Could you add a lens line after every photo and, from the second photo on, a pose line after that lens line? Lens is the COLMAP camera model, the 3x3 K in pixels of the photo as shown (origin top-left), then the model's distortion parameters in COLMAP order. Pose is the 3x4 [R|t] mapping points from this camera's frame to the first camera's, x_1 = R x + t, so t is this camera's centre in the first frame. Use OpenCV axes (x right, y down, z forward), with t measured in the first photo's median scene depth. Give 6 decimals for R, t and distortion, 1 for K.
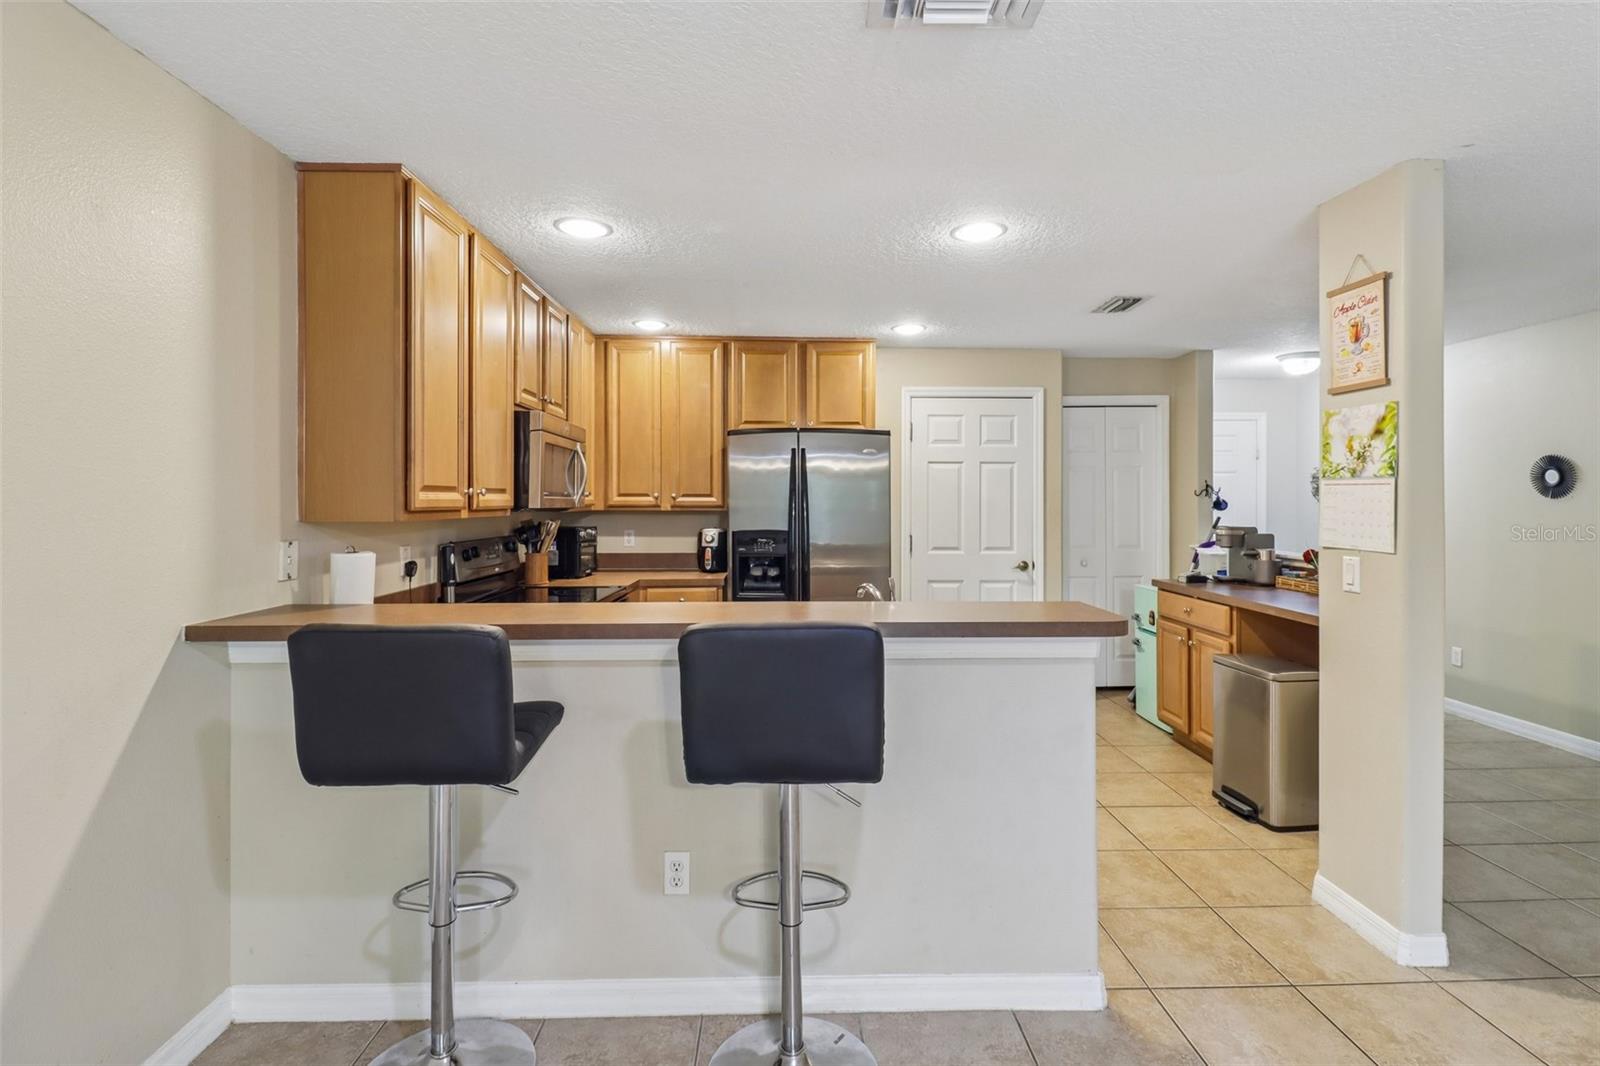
lens RADIAL K [[745.9, 0, 802.9], [0, 745.9, 499.5], [0, 0, 1]] dist [0.018342, -0.014128]
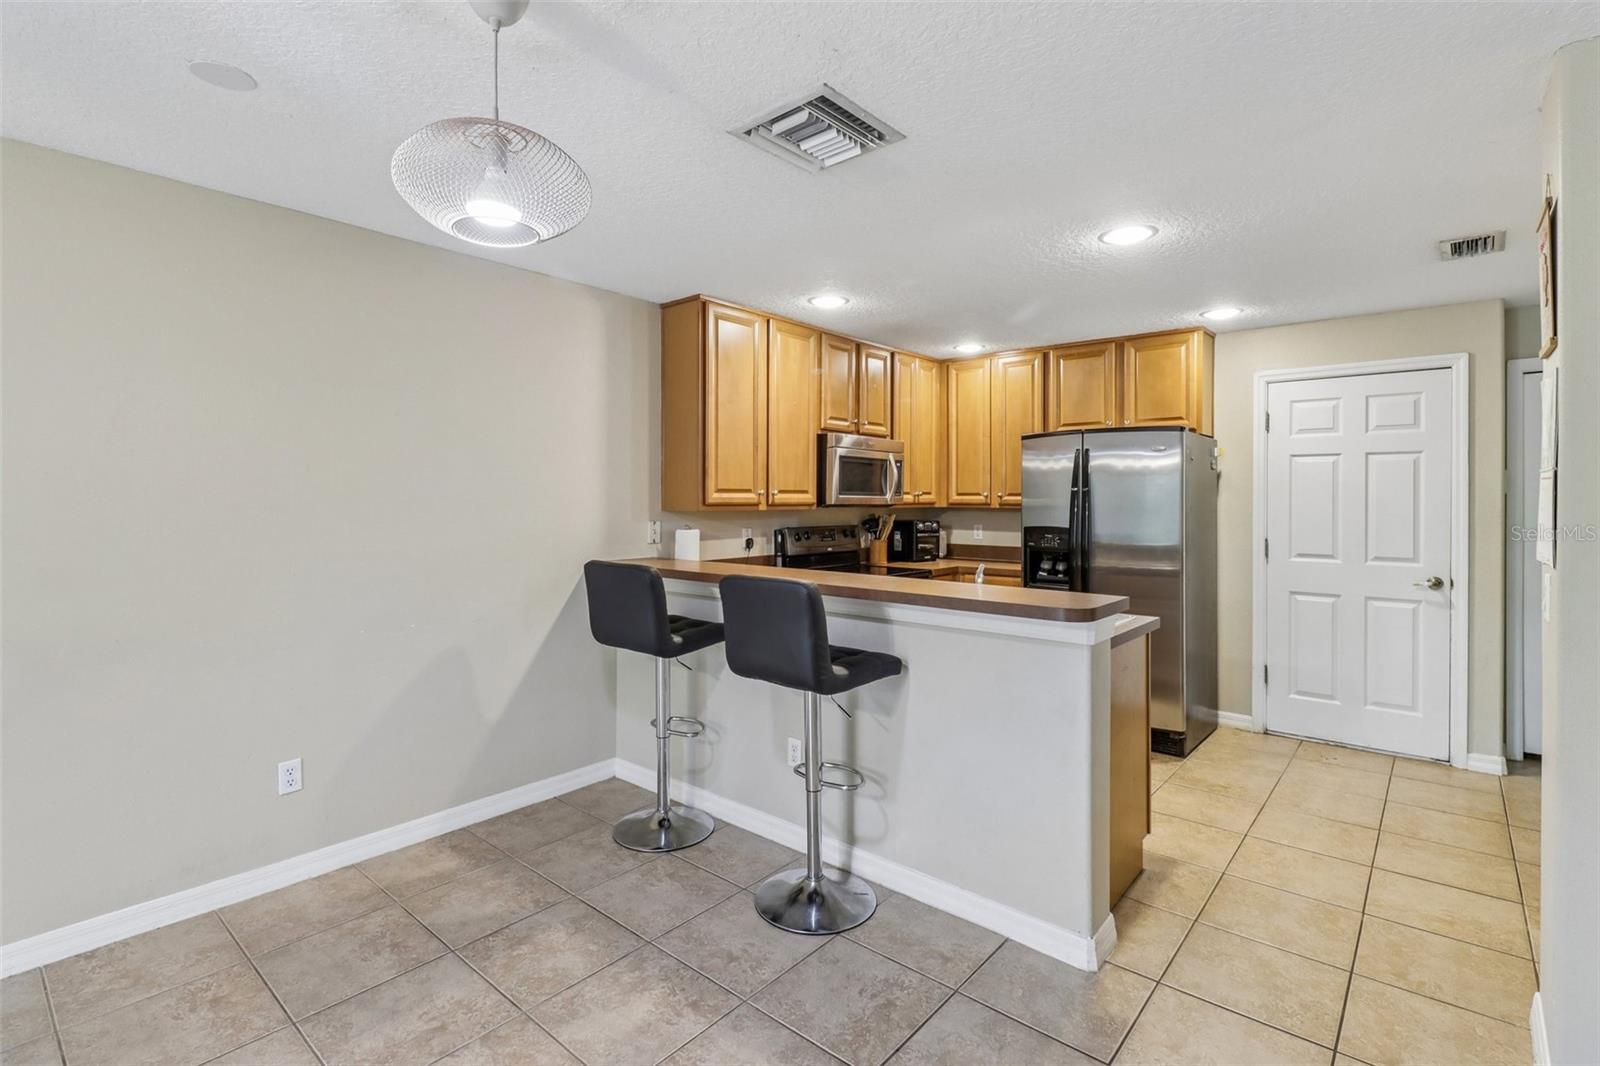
lens RADIAL K [[745.9, 0, 802.9], [0, 745.9, 499.5], [0, 0, 1]] dist [0.018342, -0.014128]
pose [[0.741446, 0.001659, -0.671011, 0.404611], [-0.001266, 0.999999, 0.001074, 0.001221], [0.671011, 0.000053, 0.741447, -0.035568]]
